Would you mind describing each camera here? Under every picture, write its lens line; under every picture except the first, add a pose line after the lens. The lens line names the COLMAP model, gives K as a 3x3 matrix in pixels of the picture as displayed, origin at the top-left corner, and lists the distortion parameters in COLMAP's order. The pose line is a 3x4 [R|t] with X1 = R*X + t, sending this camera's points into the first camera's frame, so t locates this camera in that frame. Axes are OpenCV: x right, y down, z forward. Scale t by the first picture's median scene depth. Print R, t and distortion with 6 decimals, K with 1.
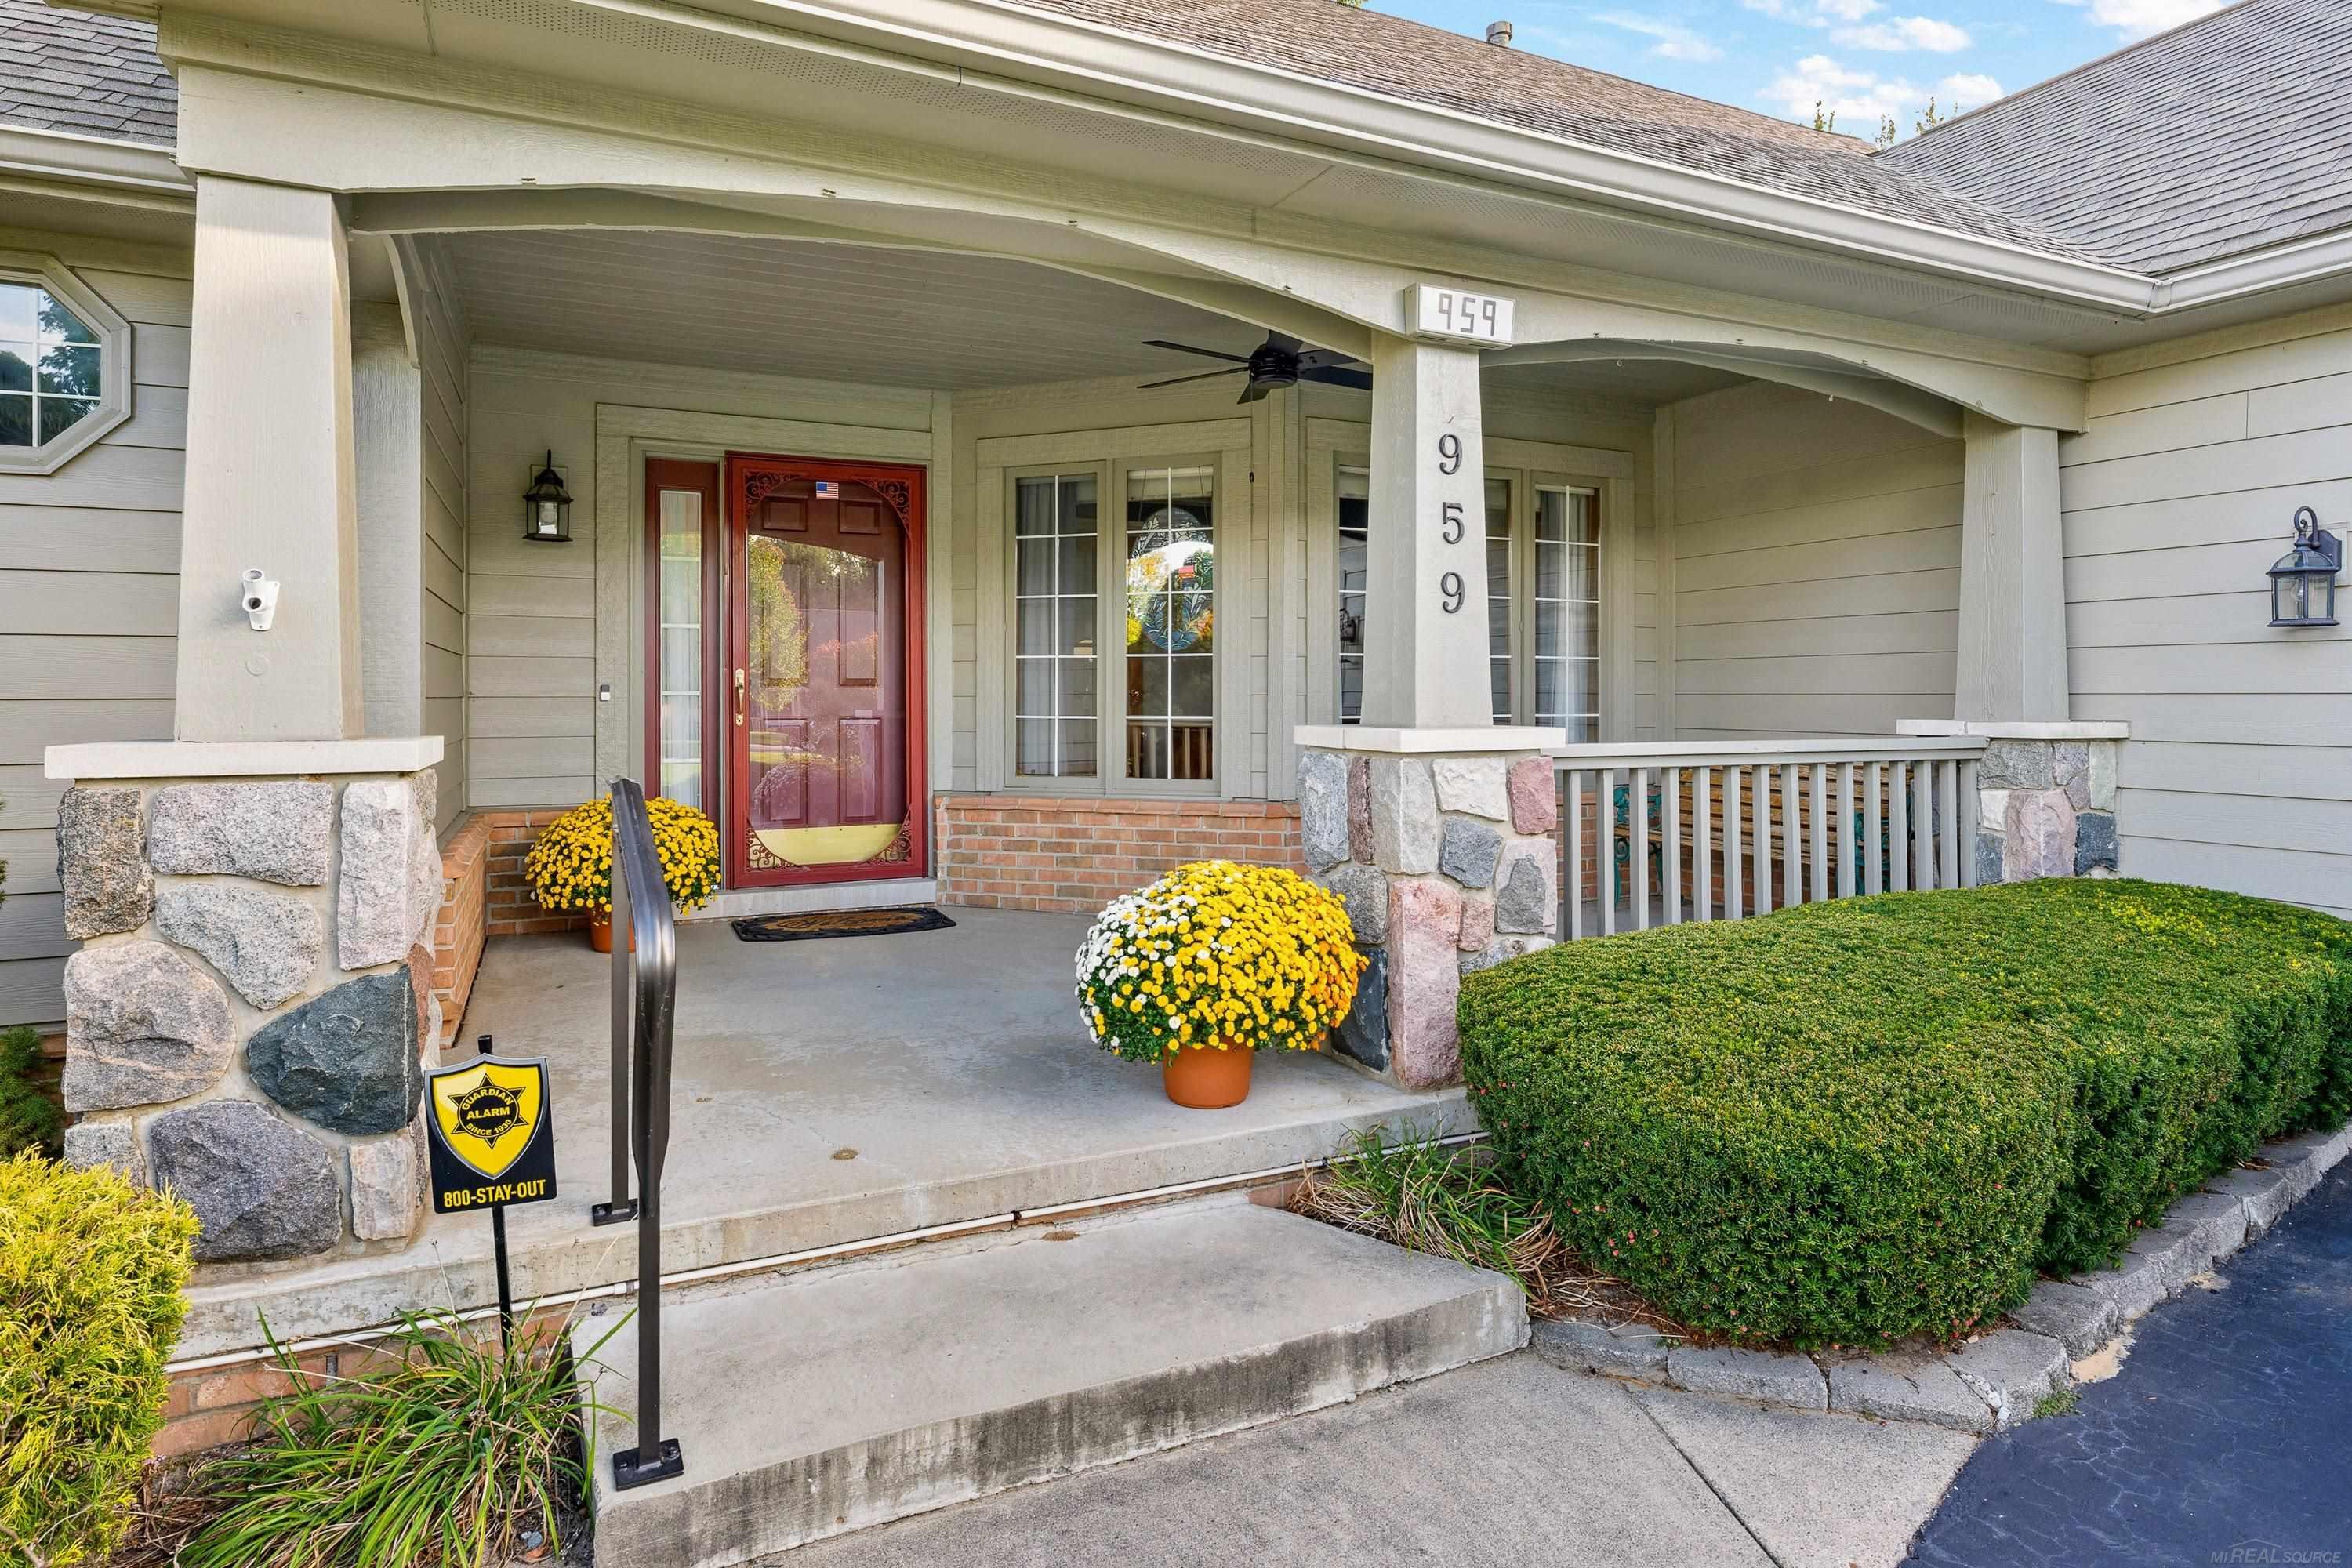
lens RADIAL K [[1315.8, 0, 1176.2], [0, 1315.8, 681.0], [0, 0, 1]] dist [0.000684, 0.000088]
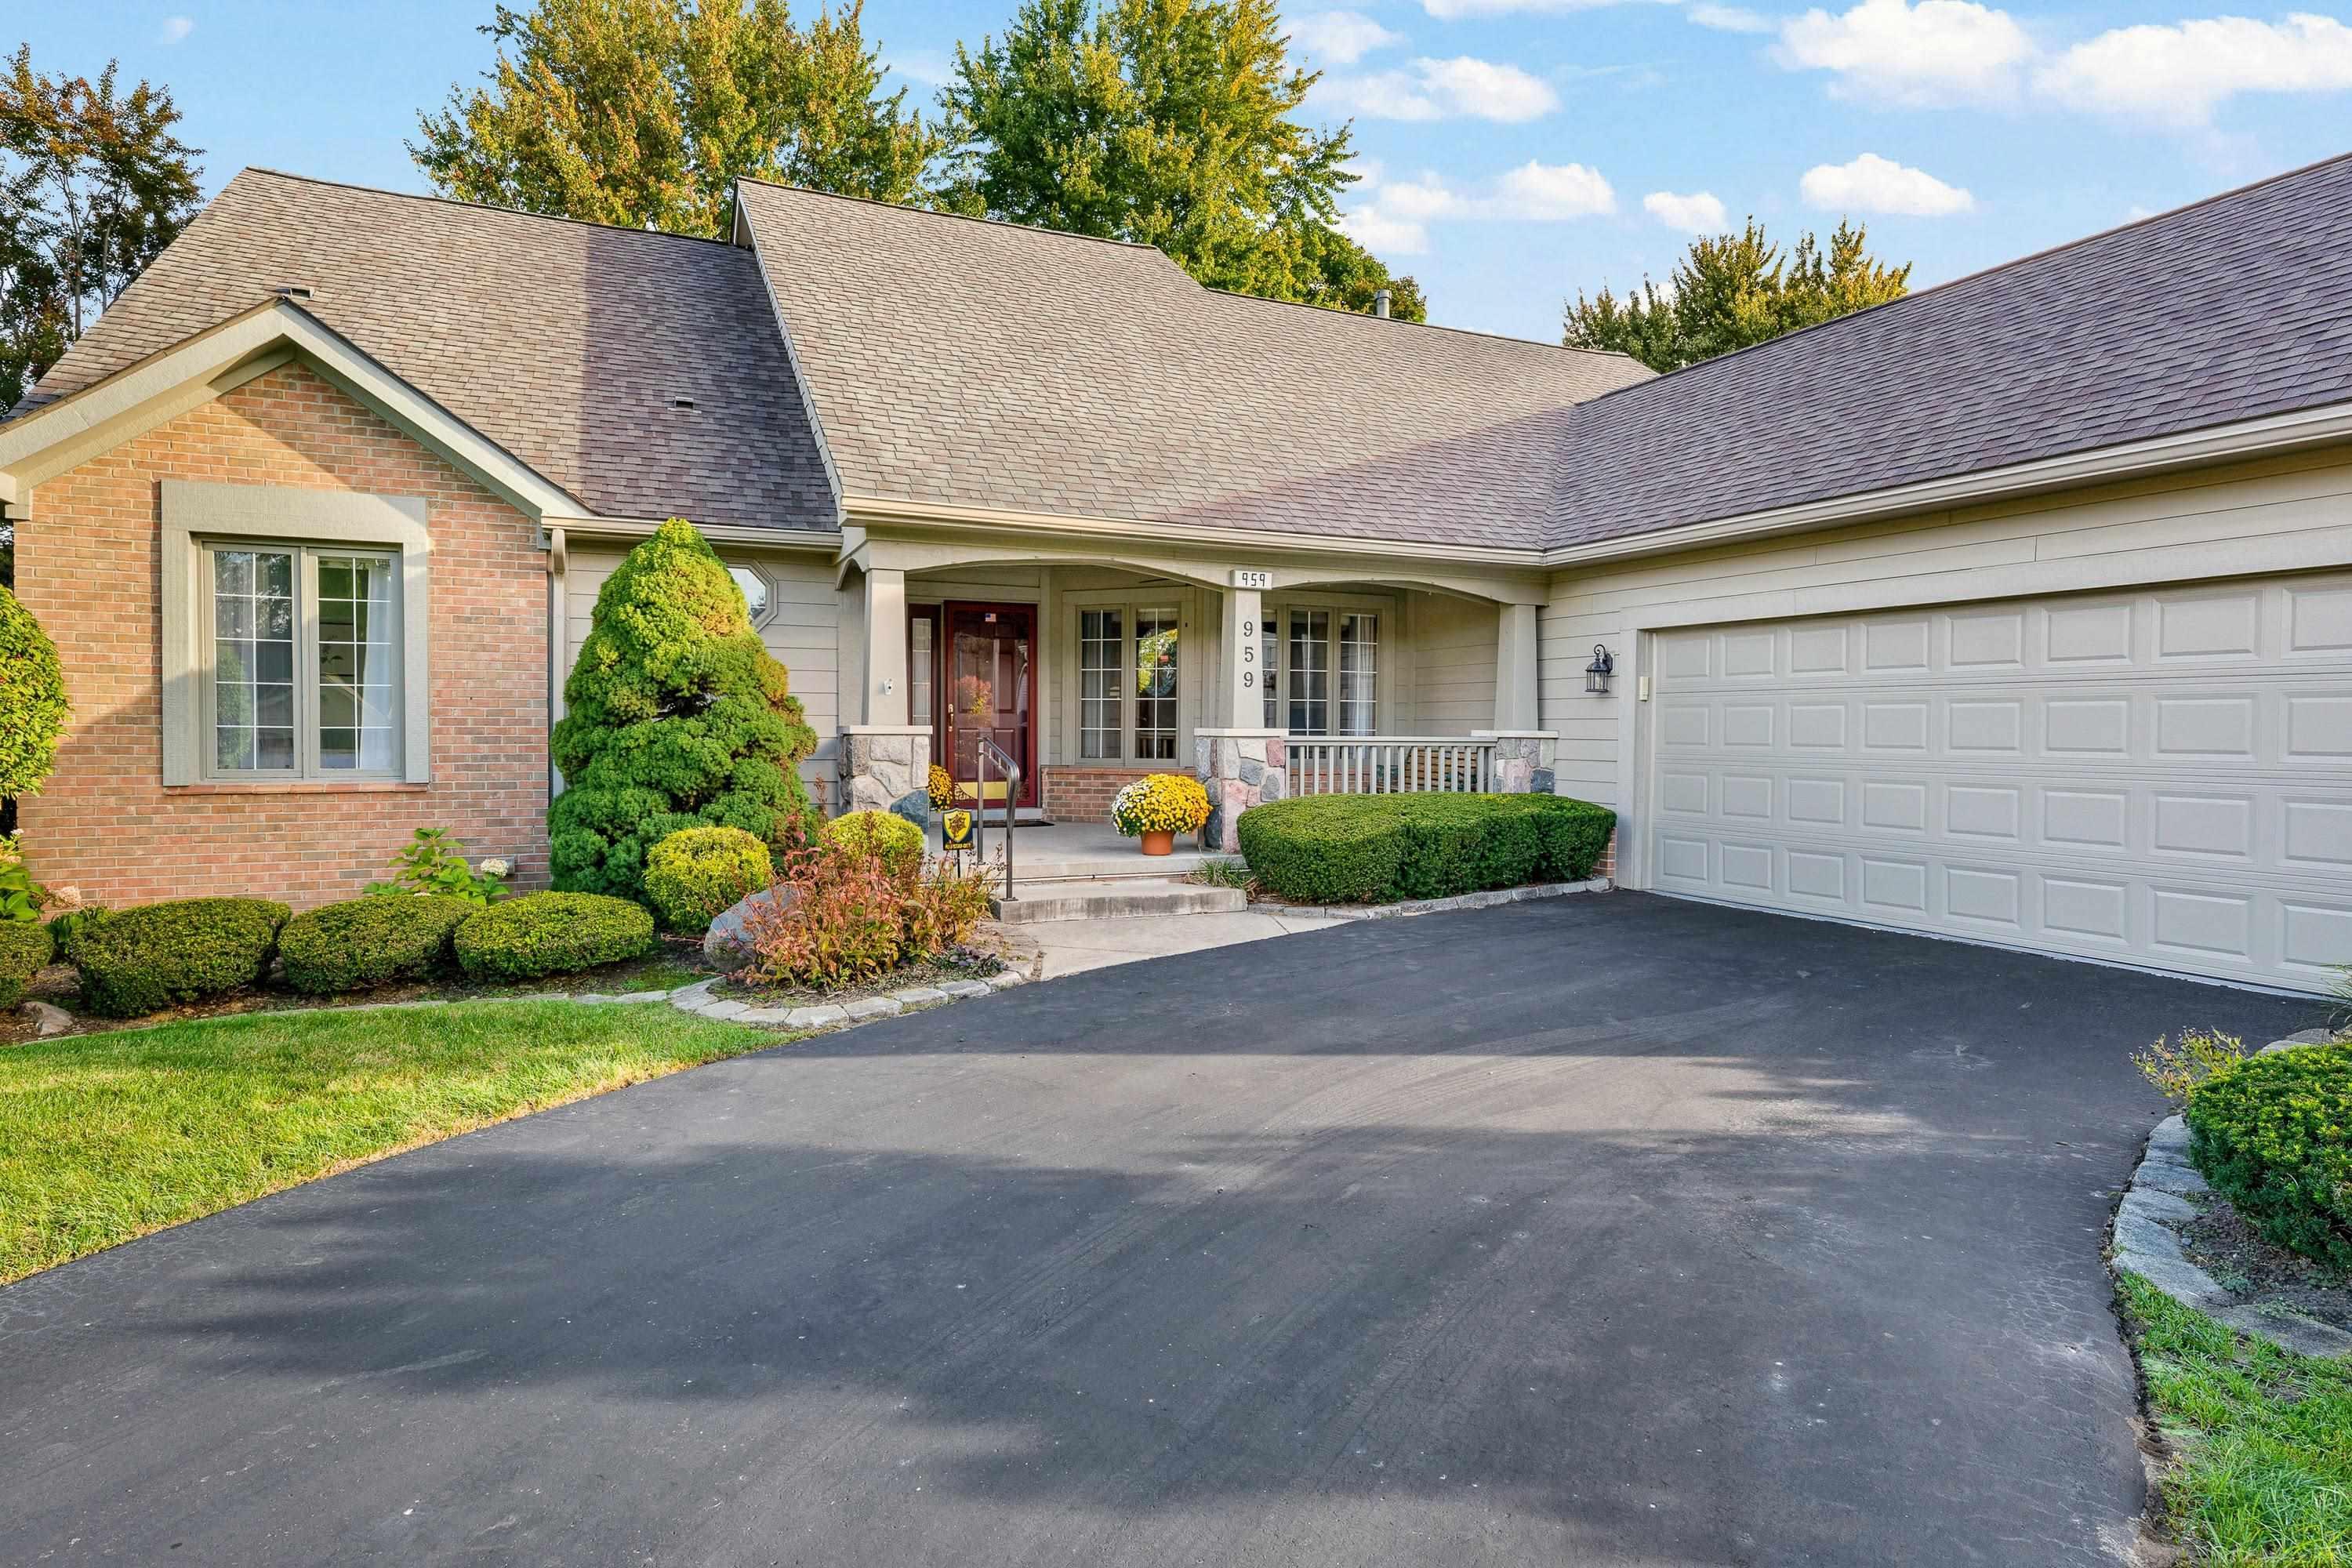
lens RADIAL K [[1269.0, 0, 1178.9], [0, 1269.0, 739.6], [0, 0, 1]] dist [0.000095, -0.000005]
pose [[0.999818, 0.006442, -0.017971, 0.086463], [-0.006066, 0.999763, 0.020895, 0.003219], [0.018102, -0.020782, 0.999620, -1.283419]]
